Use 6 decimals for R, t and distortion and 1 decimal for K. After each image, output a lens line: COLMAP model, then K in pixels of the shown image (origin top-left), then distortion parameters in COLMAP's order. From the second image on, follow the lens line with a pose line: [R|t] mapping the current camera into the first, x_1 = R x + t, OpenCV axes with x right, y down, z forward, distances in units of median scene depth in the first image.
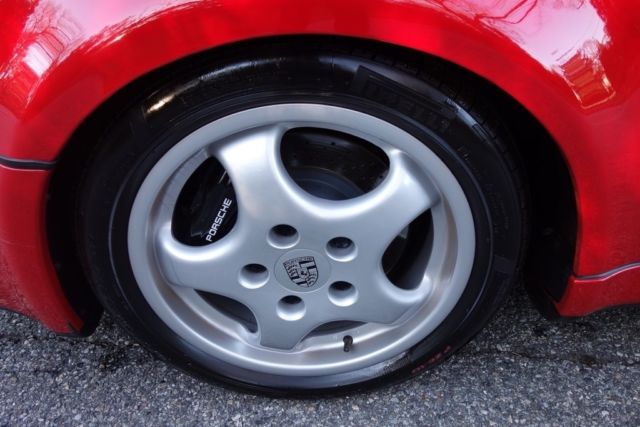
lens RADIAL K [[505.8, 0, 320.7], [0, 505.8, 222.5], [0, 0, 1]] dist [-0.003258, 0.000724]
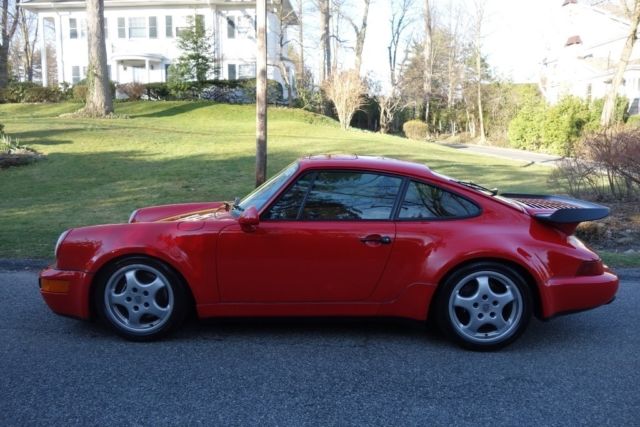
lens RADIAL K [[505.8, 0, 320.7], [0, 505.8, 222.5], [0, 0, 1]] dist [-0.003258, 0.000724]
pose [[0.998490, 0.024681, -0.049070, 1.923661], [-0.044252, 0.890680, -0.452472, 1.549461], [0.032538, 0.453960, 0.890428, -3.586329]]
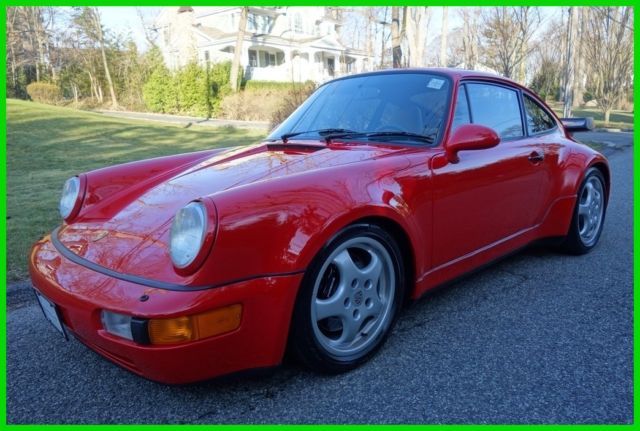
lens RADIAL K [[497.0, 0, 320.0], [0, 497.0, 215.5], [0, 0, 1]] dist [-0.001328, -0.000937]
pose [[0.745709, -0.141589, 0.651054, -1.948116], [0.399872, 0.876715, -0.267343, 0.351244], [-0.532936, 0.459698, 0.710392, -1.079096]]
